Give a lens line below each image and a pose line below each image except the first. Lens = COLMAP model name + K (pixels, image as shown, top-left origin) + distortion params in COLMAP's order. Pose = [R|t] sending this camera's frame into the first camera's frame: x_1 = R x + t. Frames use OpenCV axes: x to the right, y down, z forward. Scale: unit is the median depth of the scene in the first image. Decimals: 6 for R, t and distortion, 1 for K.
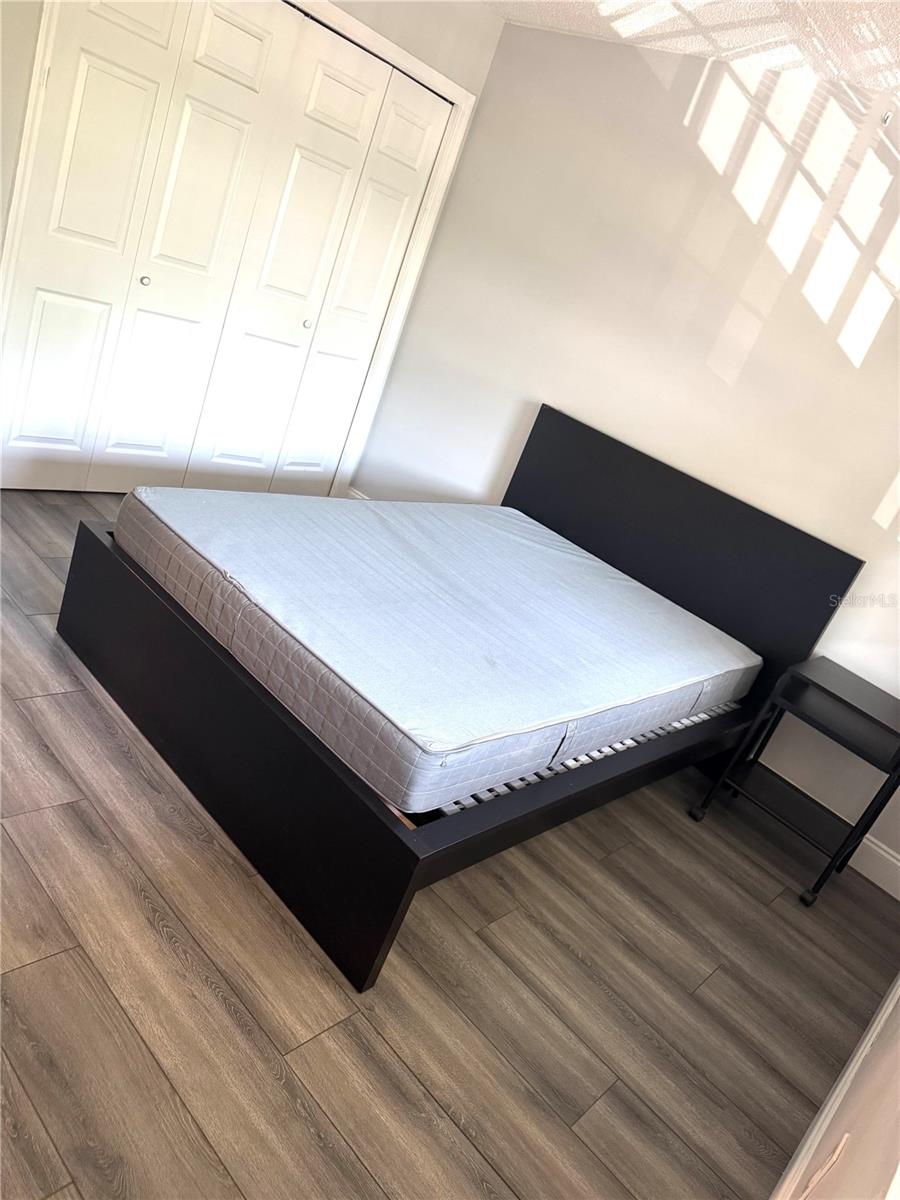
lens RADIAL K [[850.2, 0, 450.5], [0, 850.2, 596.7], [0, 0, 1]] dist [0.037470, -0.038637]
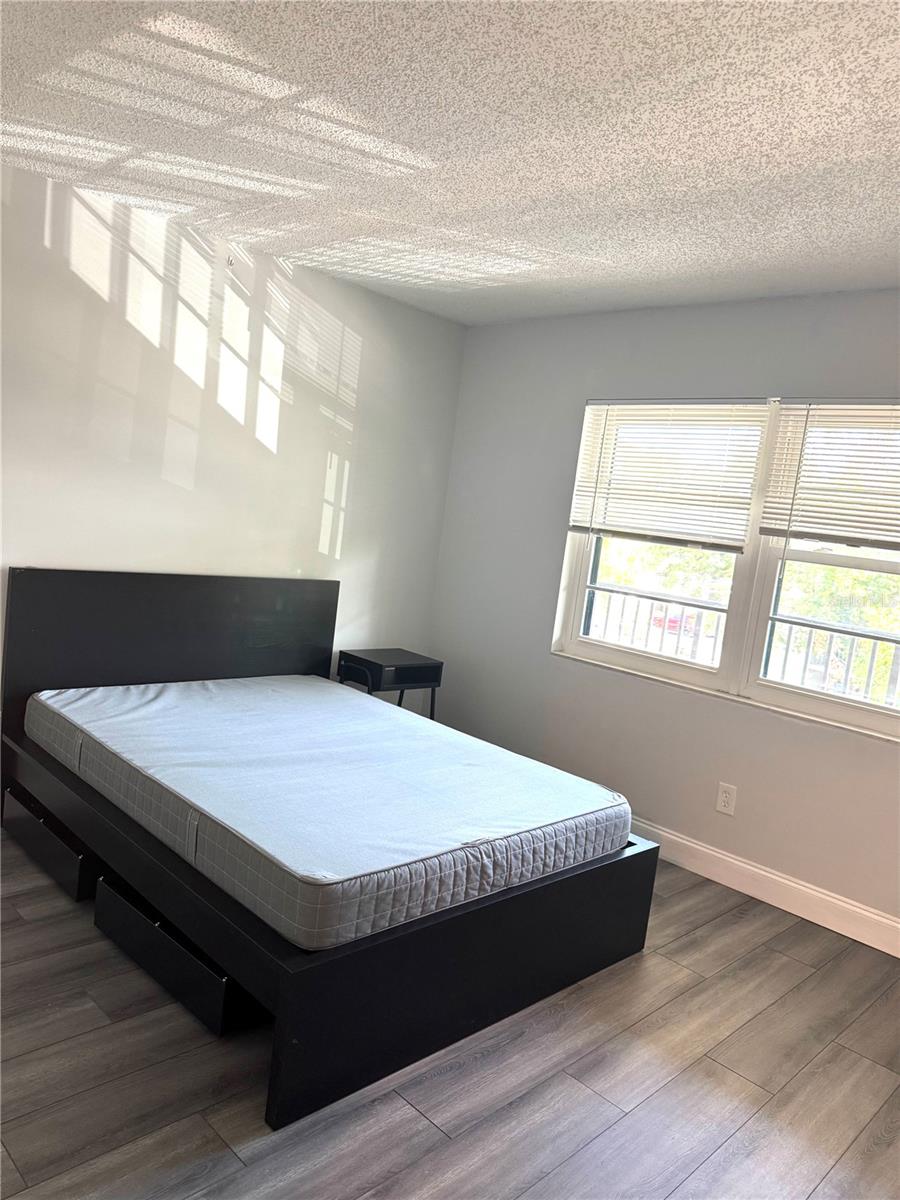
lens RADIAL K [[850.2, 0, 449.9], [0, 850.2, 606.0], [0, 0, 1]] dist [0.037470, -0.038637]
pose [[0.084971, -0.447491, 0.890243, -0.769460], [0.277748, 0.868696, 0.410150, -0.520131], [-0.956889, 0.212412, 0.198103, 0.527357]]
